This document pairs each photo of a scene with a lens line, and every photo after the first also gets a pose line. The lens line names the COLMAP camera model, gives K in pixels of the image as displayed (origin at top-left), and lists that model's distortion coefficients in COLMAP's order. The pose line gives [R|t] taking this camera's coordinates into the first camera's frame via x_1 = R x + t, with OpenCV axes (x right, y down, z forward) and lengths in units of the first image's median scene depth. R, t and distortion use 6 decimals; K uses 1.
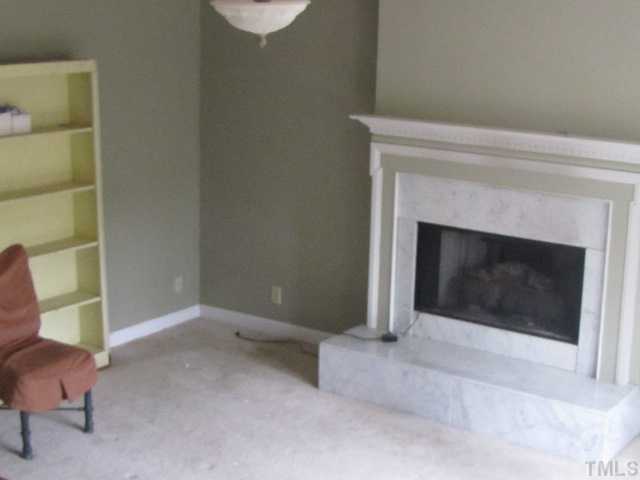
lens RADIAL K [[1068.0, 0, 320.0], [0, 1068.0, 240.0], [0, 0, 1]] dist [-0.178522, -0.011923]
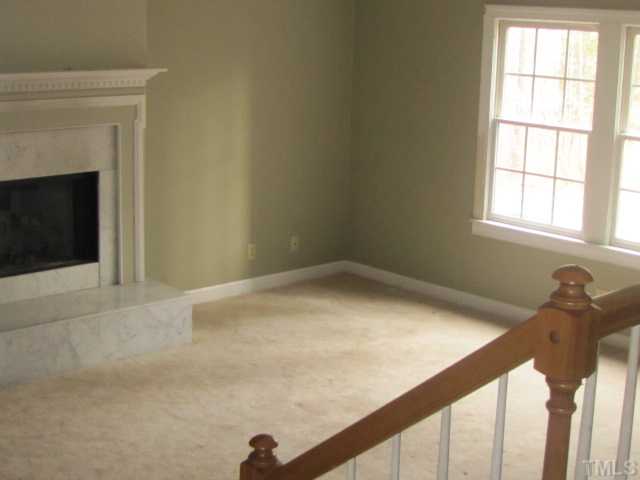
lens RADIAL K [[1068.0, 0, 320.0], [0, 1068.0, 240.0], [0, 0, 1]] dist [-0.178522, -0.011923]
pose [[0.164643, -0.228971, 0.959409, -0.774459], [0.187674, 0.962186, 0.197427, -0.096320], [-0.968334, 0.147551, 0.201389, 0.560452]]
